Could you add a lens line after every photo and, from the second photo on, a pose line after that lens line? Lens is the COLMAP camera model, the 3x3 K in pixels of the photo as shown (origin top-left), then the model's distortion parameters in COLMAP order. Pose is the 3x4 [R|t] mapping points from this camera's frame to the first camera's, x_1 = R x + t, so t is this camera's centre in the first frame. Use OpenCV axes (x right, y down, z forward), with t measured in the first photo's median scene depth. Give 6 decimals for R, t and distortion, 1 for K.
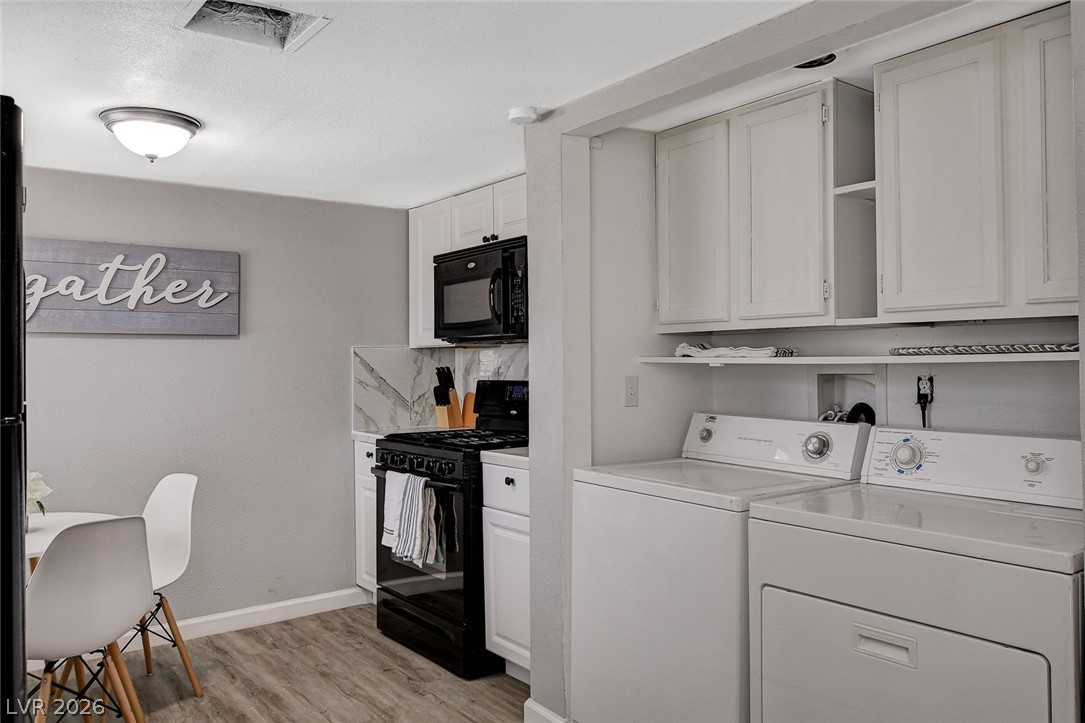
lens RADIAL K [[812.4, 0, 523.9], [0, 812.4, 337.1], [0, 0, 1]] dist [-0.009318, -0.001070]
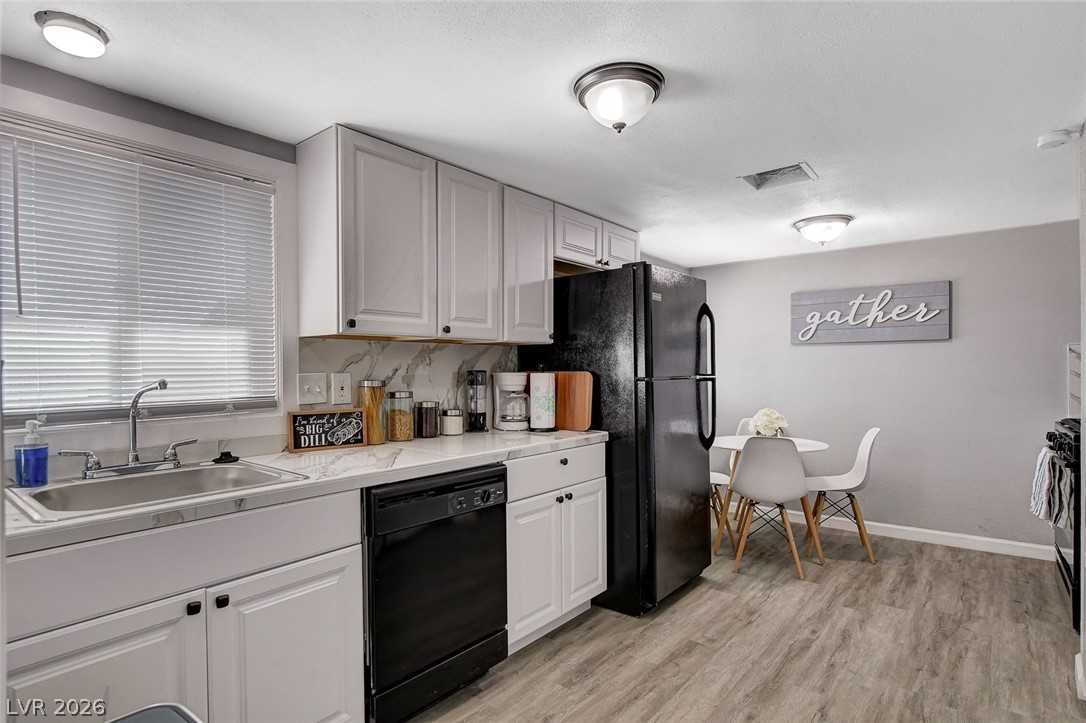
lens RADIAL K [[563.9, 0, 541.9], [0, 563.9, 367.1], [0, 0, 1]] dist [-0.000536, -0.000035]
pose [[0.252319, 0.004087, -0.967635, 0.449052], [0.035372, 0.999284, 0.013445, 0.008354], [0.966997, -0.037619, 0.251994, 0.072782]]
